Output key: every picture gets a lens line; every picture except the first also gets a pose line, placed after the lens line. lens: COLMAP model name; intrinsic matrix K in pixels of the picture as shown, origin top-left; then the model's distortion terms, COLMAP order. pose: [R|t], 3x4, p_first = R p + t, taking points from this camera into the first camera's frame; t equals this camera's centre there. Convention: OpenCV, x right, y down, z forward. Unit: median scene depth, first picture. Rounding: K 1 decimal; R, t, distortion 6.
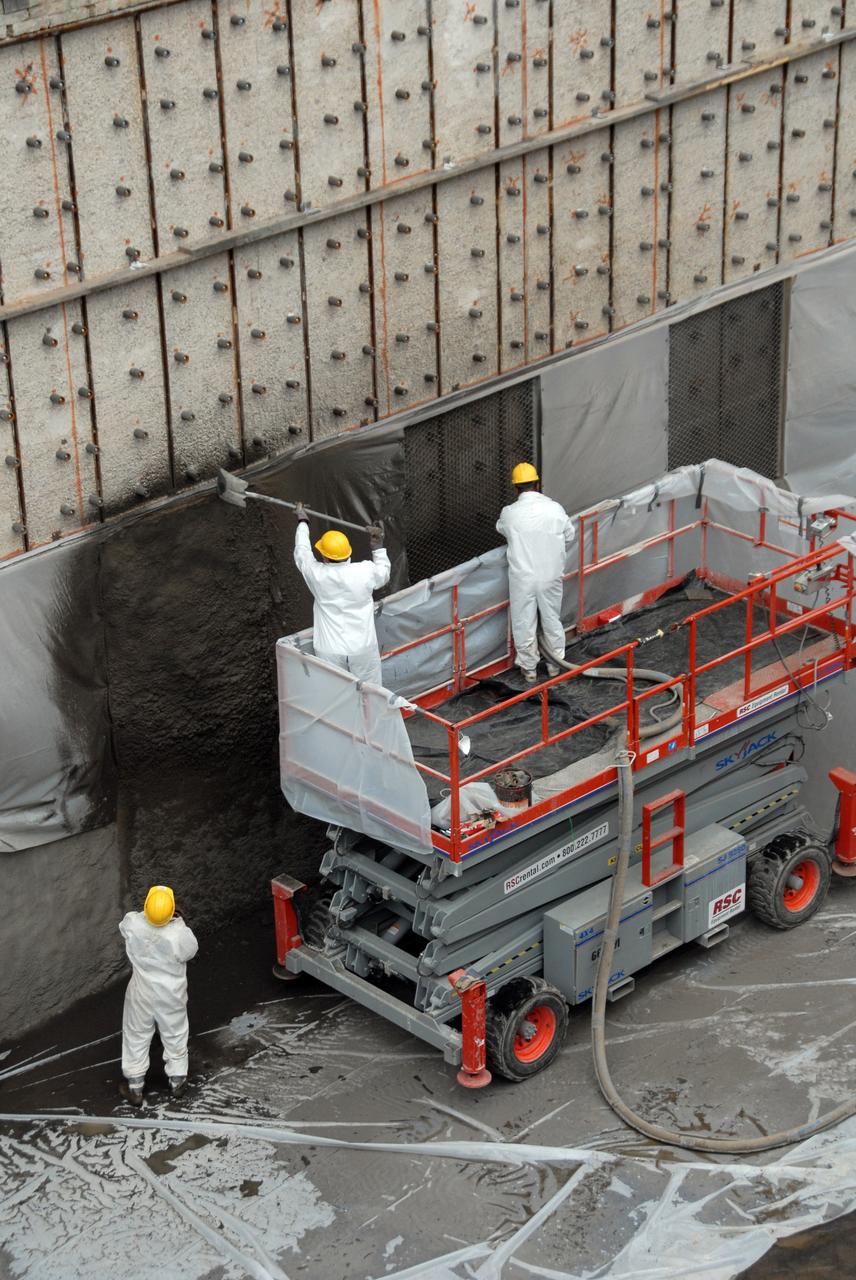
lens RADIAL K [[3197.1, 0, 428.8], [0, 3197.1, 639.0], [0, 0, 1]] dist [0.731859, -0.315085]
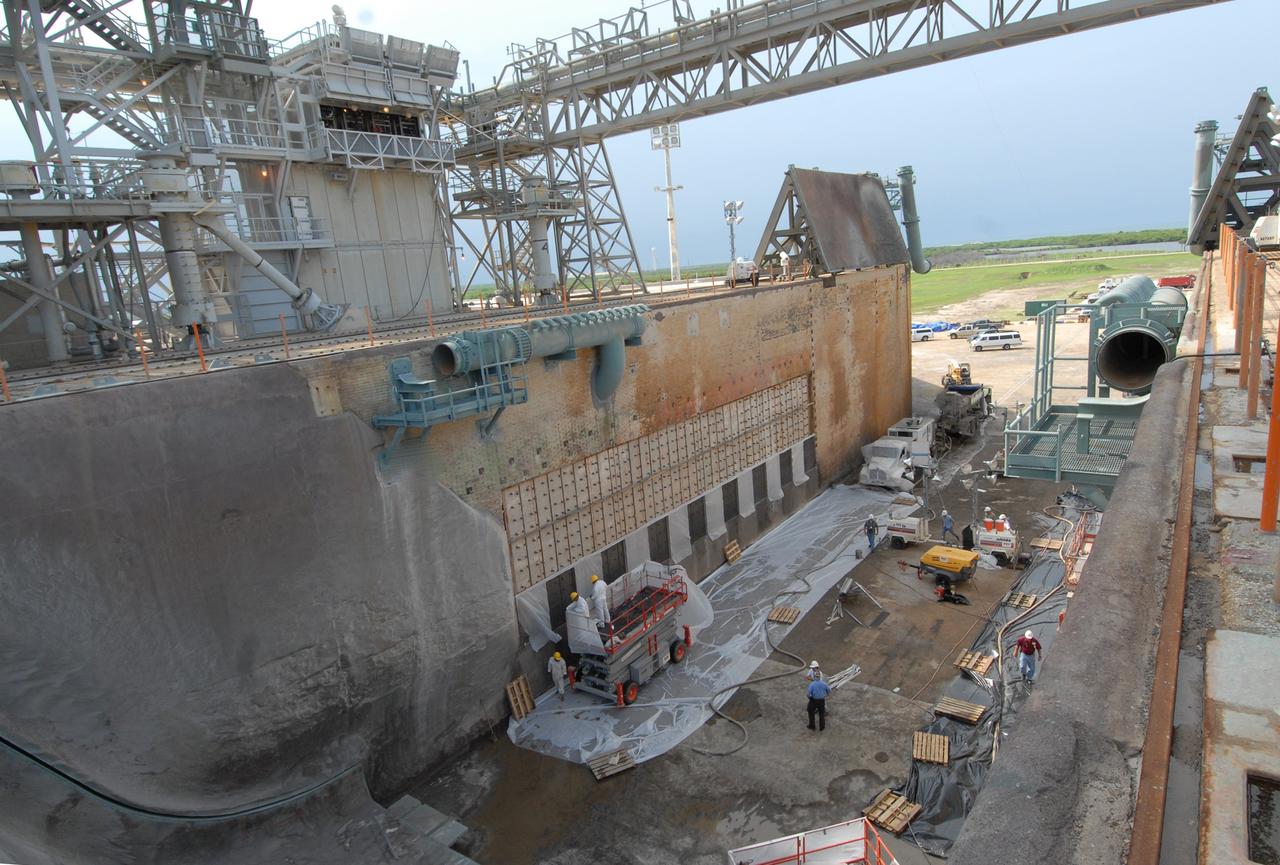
lens RADIAL K [[751.3, 0, 643.0], [0, 751.3, 431.1], [0, 0, 1]] dist [0.058766, -0.058502]
pose [[0.978868, -0.099720, 0.178530, -0.125821], [0.143451, 0.957045, -0.251967, 0.051295], [-0.145735, 0.272253, 0.951126, -0.113011]]
